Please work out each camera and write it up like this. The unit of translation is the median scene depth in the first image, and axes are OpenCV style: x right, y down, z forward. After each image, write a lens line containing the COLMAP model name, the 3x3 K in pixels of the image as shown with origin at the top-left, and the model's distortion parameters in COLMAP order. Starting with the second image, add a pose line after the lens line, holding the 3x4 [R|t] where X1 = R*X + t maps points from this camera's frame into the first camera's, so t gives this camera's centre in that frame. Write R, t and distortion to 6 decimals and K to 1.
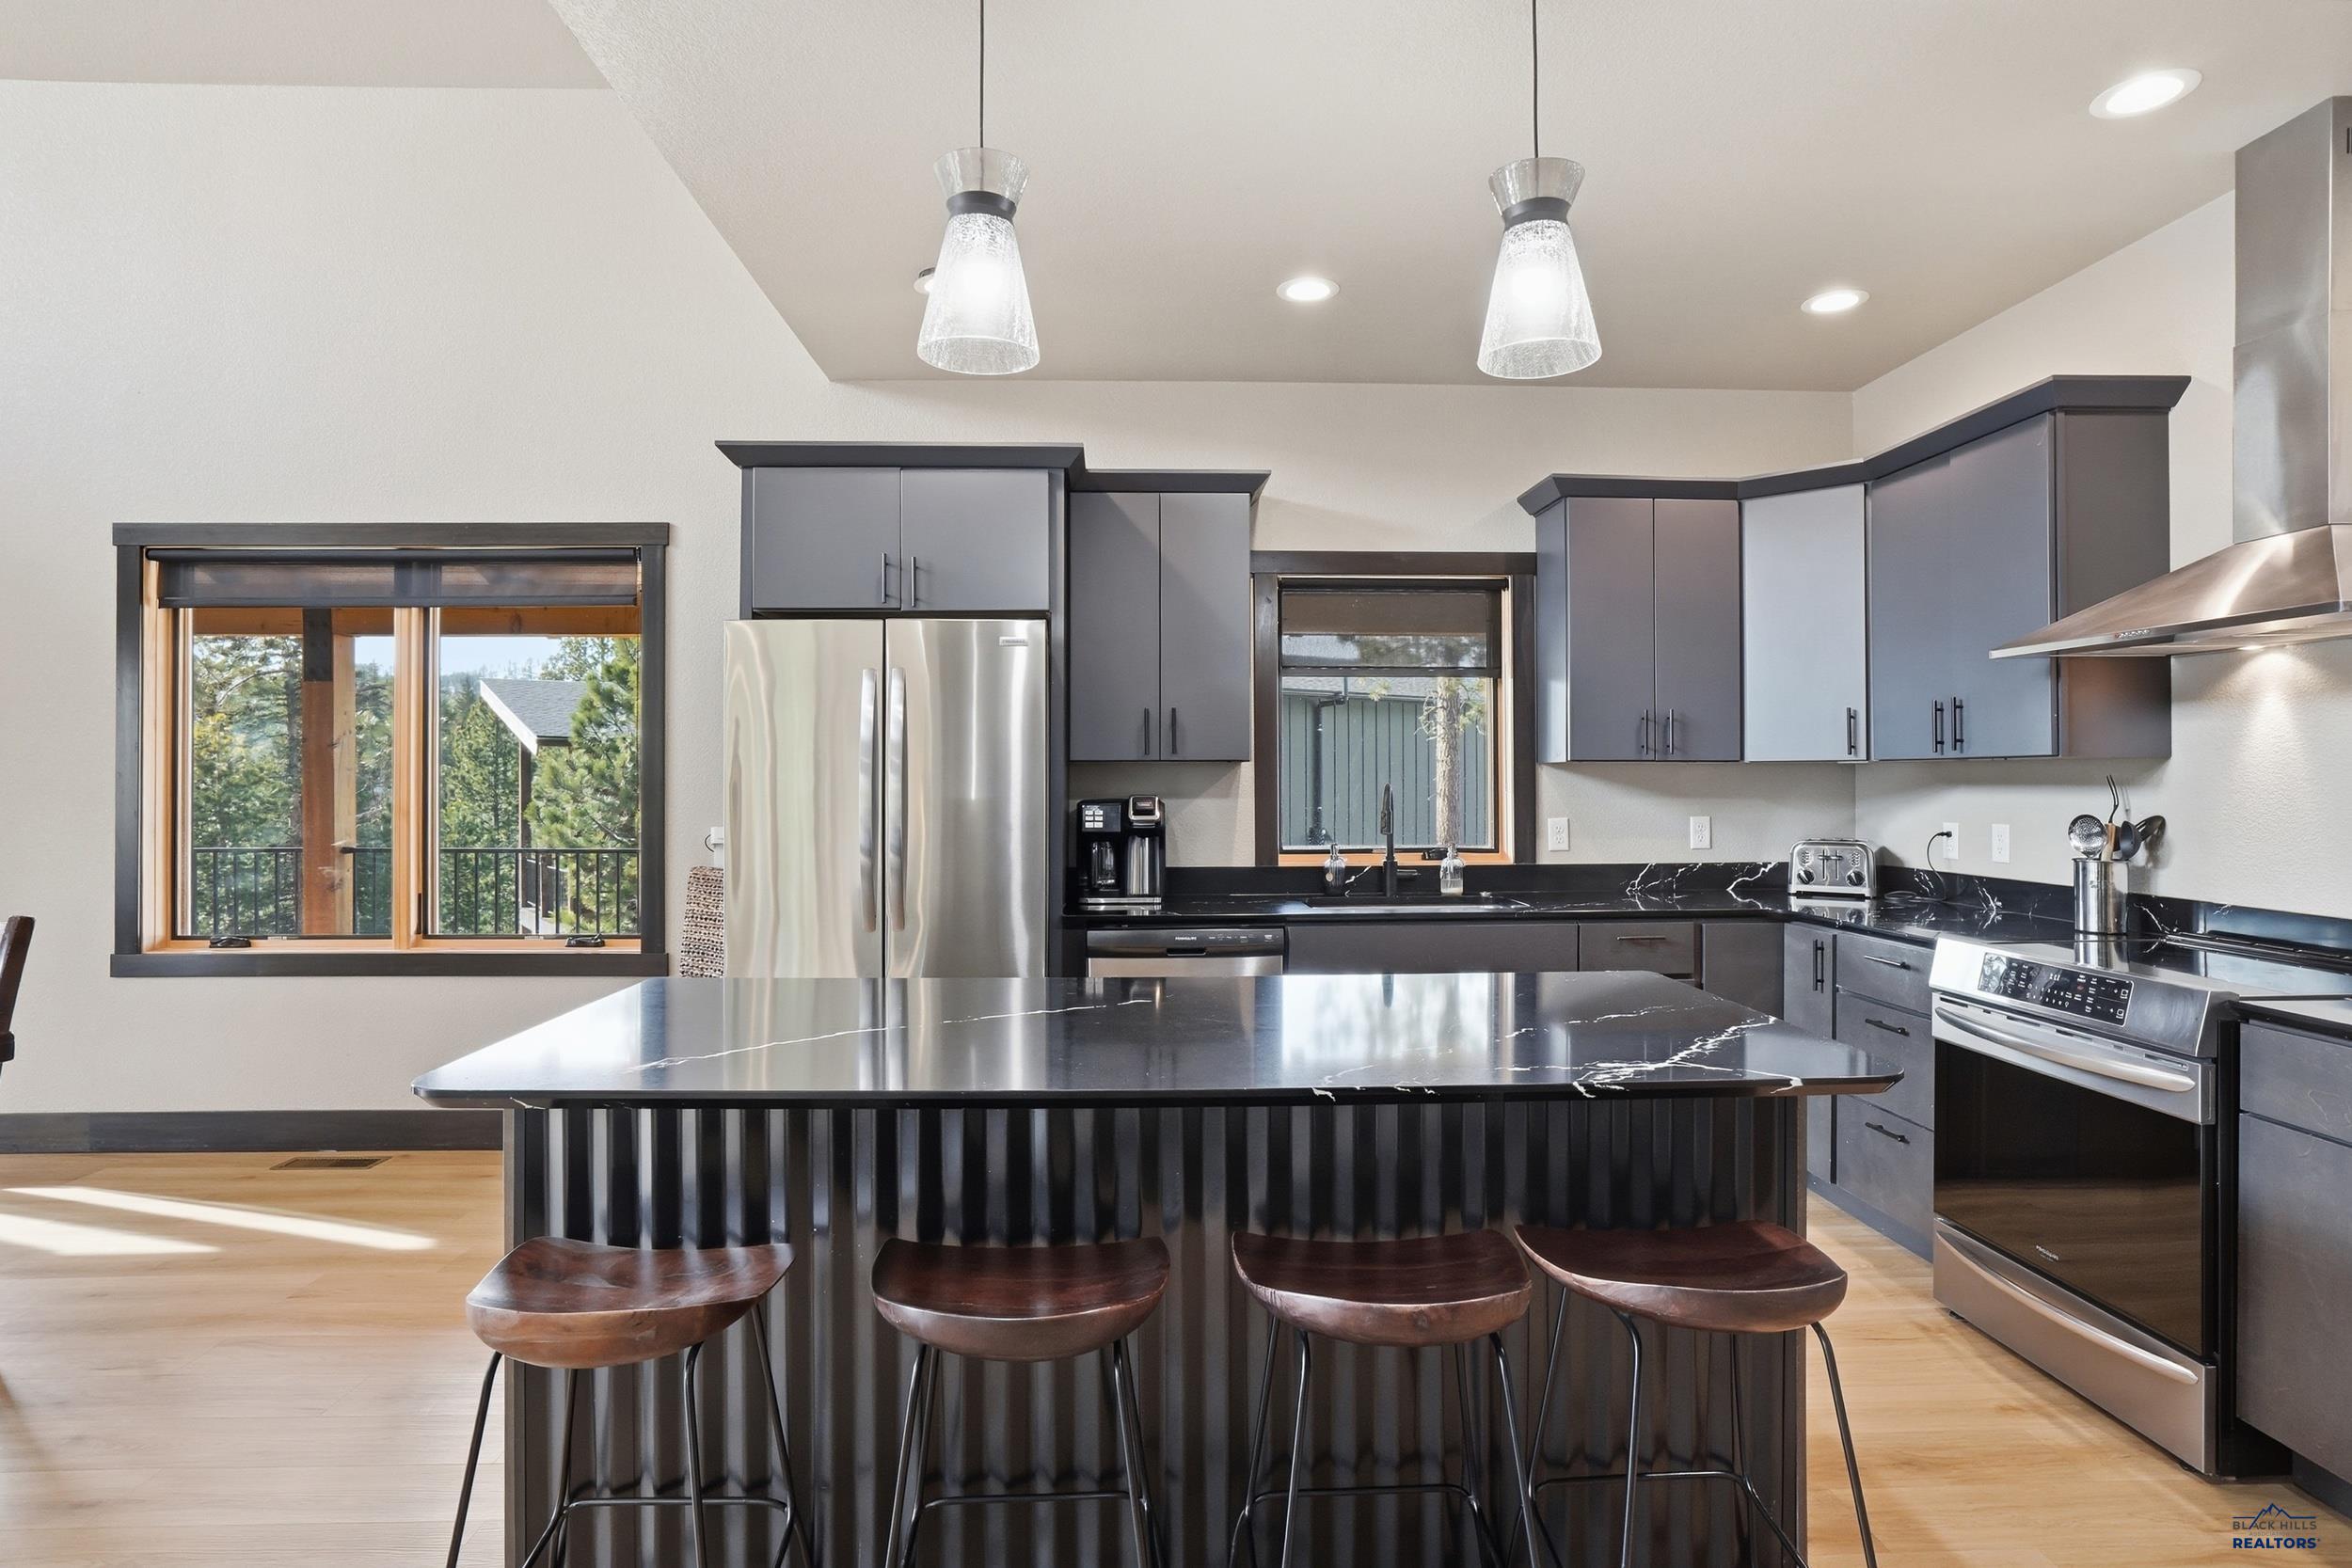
lens RADIAL K [[1237.0, 0, 1129.5], [0, 1237.0, 779.5], [0, 0, 1]] dist [0.009079, 0.000351]
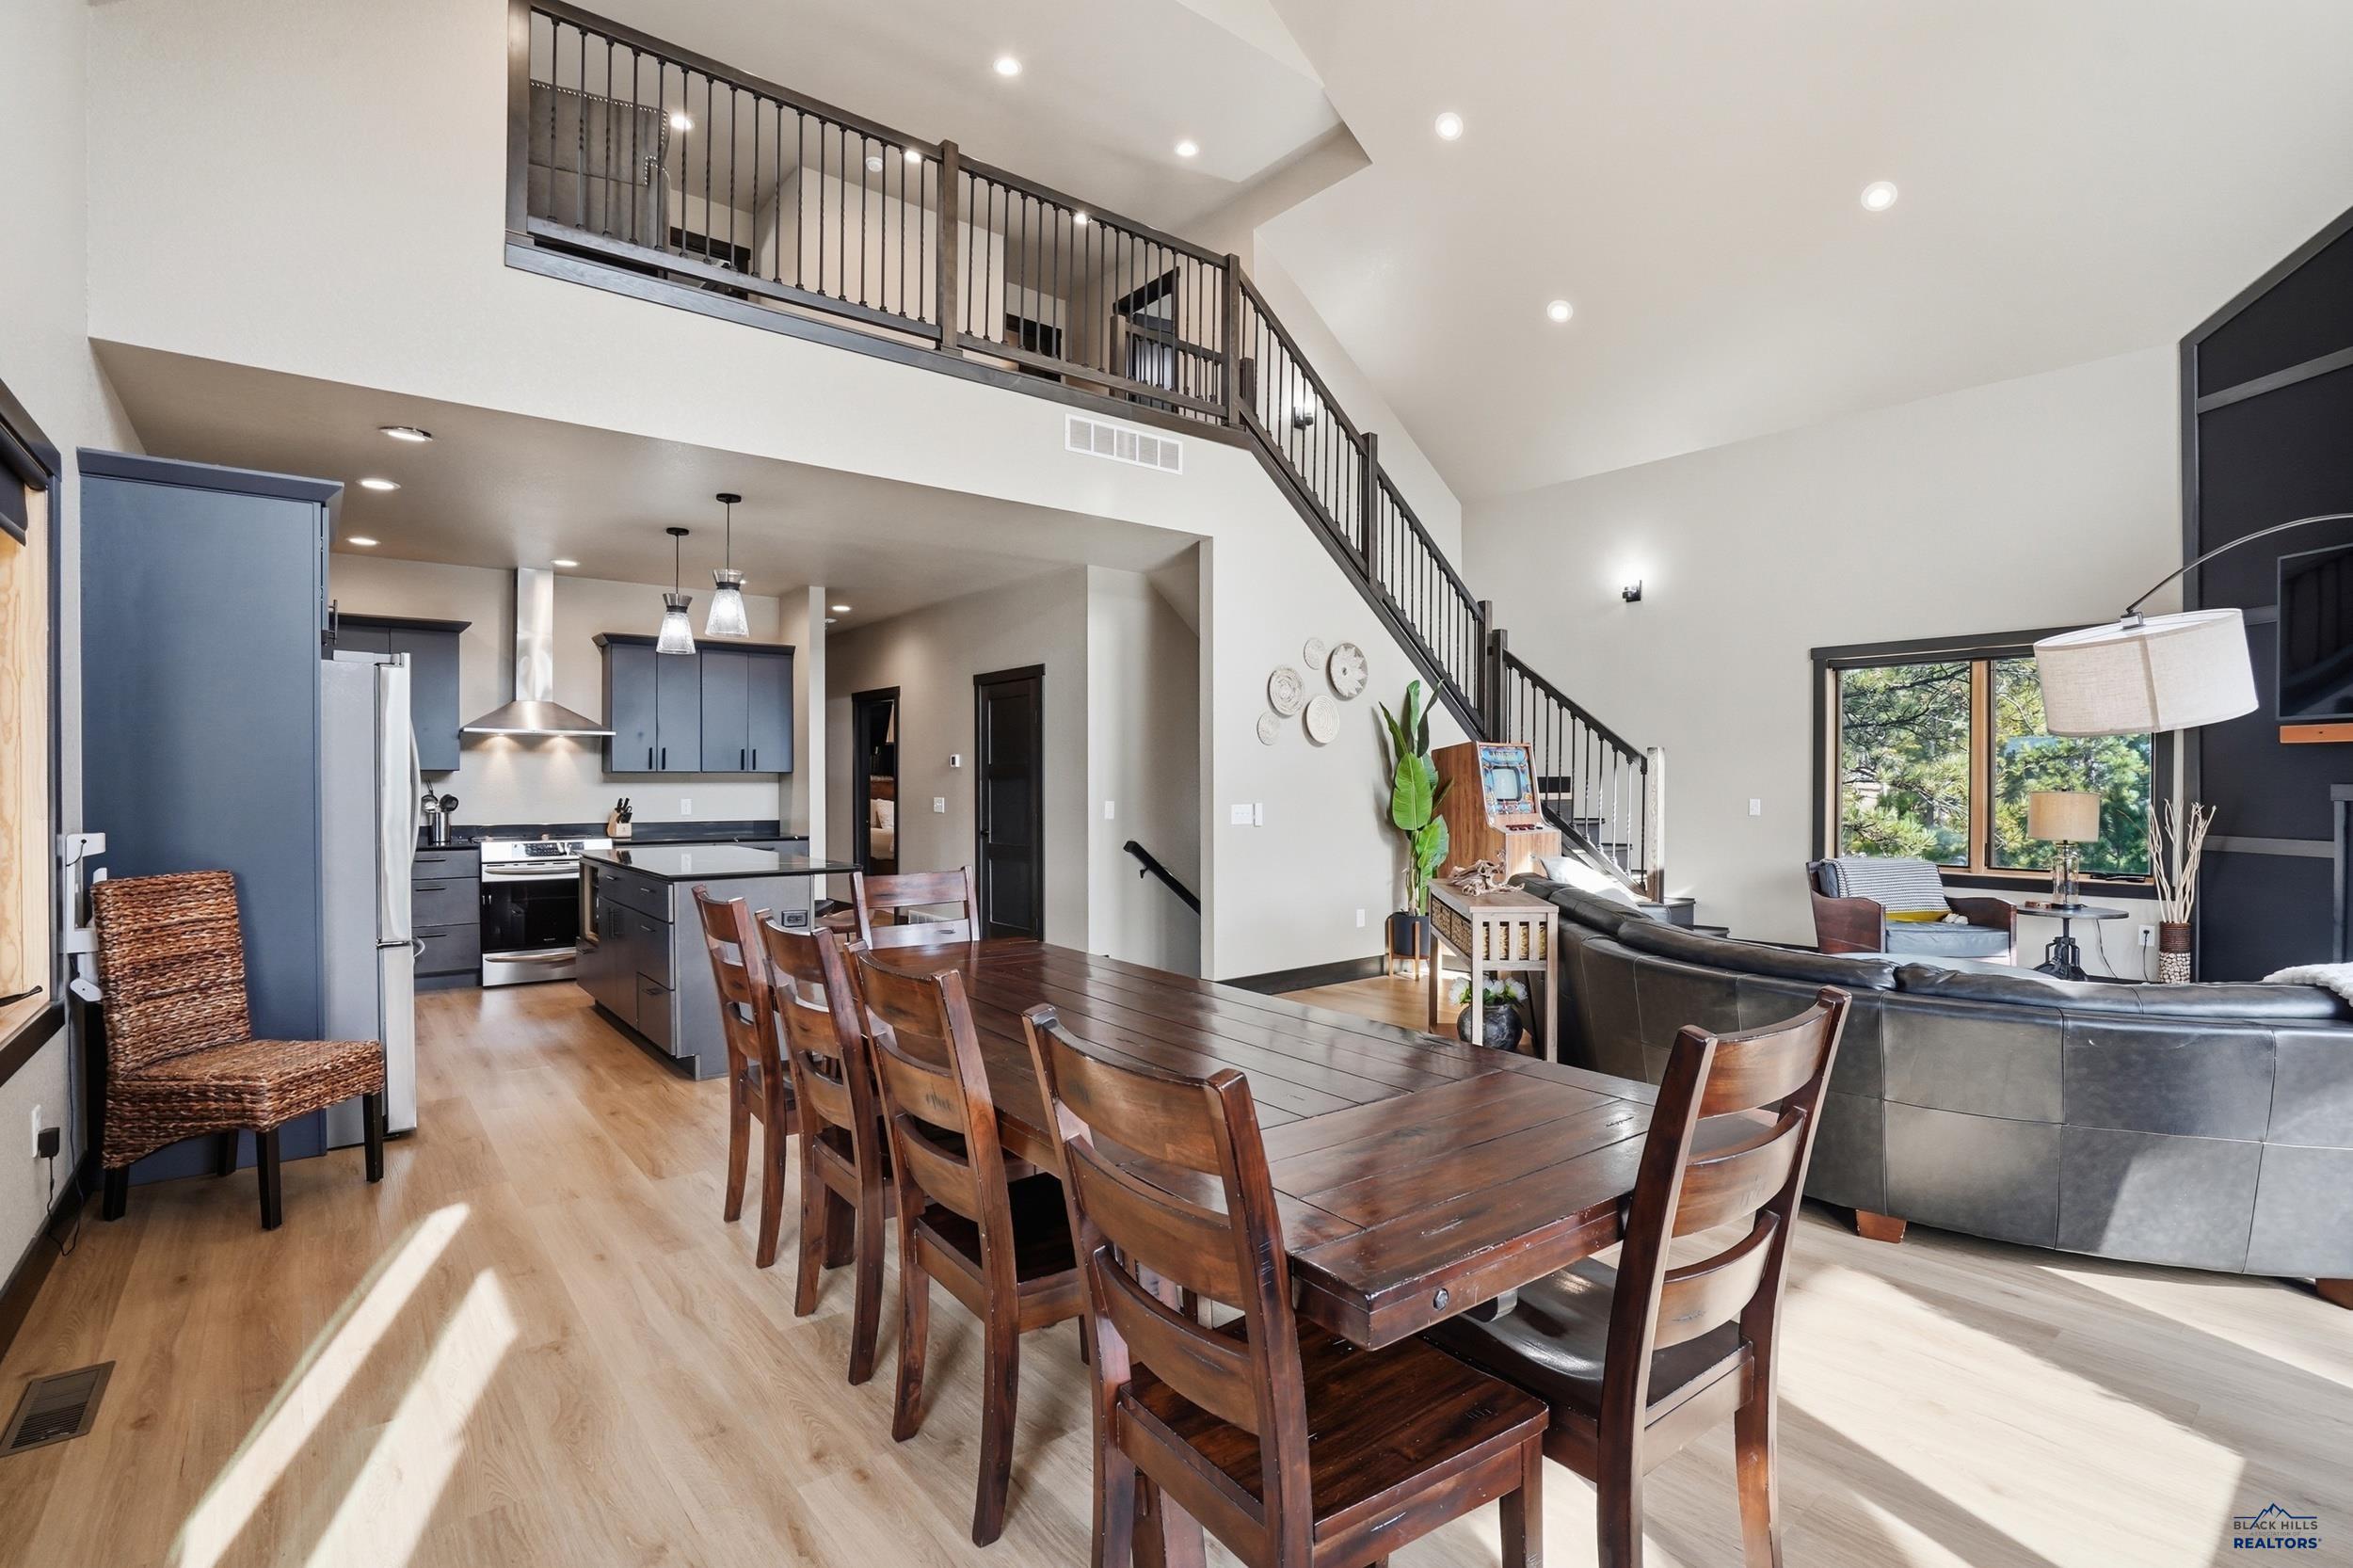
lens RADIAL K [[1117.1, 0, 1176.5], [0, 1117.1, 784.0], [0, 0, 1]] dist [-0.030272, 0.000644]
pose [[-0.618534, -0.000852, 0.785758, -1.361340], [0.000432, 0.999999, 0.001424, 0.003186], [-0.785758, 0.001220, -0.618532, 0.867184]]
